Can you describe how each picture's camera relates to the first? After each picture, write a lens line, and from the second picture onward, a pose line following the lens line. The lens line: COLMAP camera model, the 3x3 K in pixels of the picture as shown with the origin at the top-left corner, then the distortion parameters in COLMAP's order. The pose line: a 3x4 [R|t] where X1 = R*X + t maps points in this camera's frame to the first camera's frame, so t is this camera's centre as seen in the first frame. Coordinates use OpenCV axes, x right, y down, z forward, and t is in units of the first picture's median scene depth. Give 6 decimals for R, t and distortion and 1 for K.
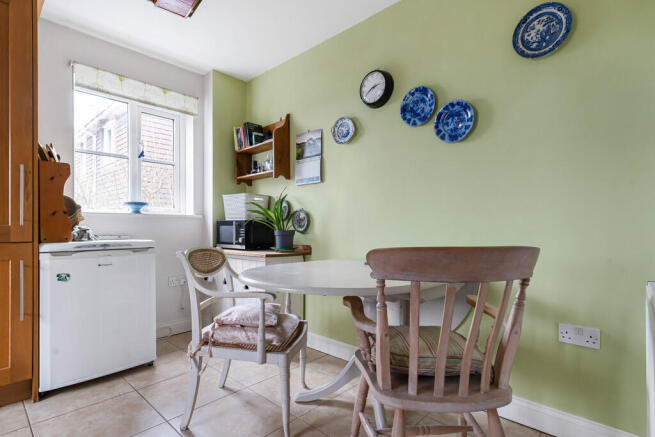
lens RADIAL K [[326.9, 0, 325.2], [0, 326.9, 226.7], [0, 0, 1]] dist [0.000907, 0.000076]
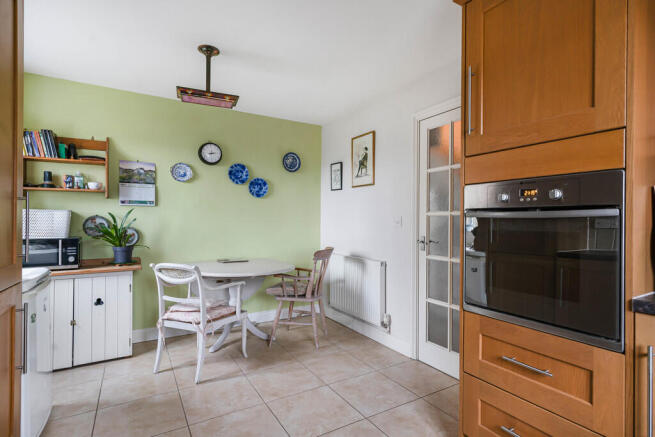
lens RADIAL K [[326.9, 0, 325.2], [0, 326.9, 226.7], [0, 0, 1]] dist [0.000907, 0.000076]
pose [[0.274743, -0.011172, 0.961453, -1.146890], [0.000151, 0.999933, 0.011576, -0.077470], [-0.961518, -0.003035, 0.274727, 0.022030]]
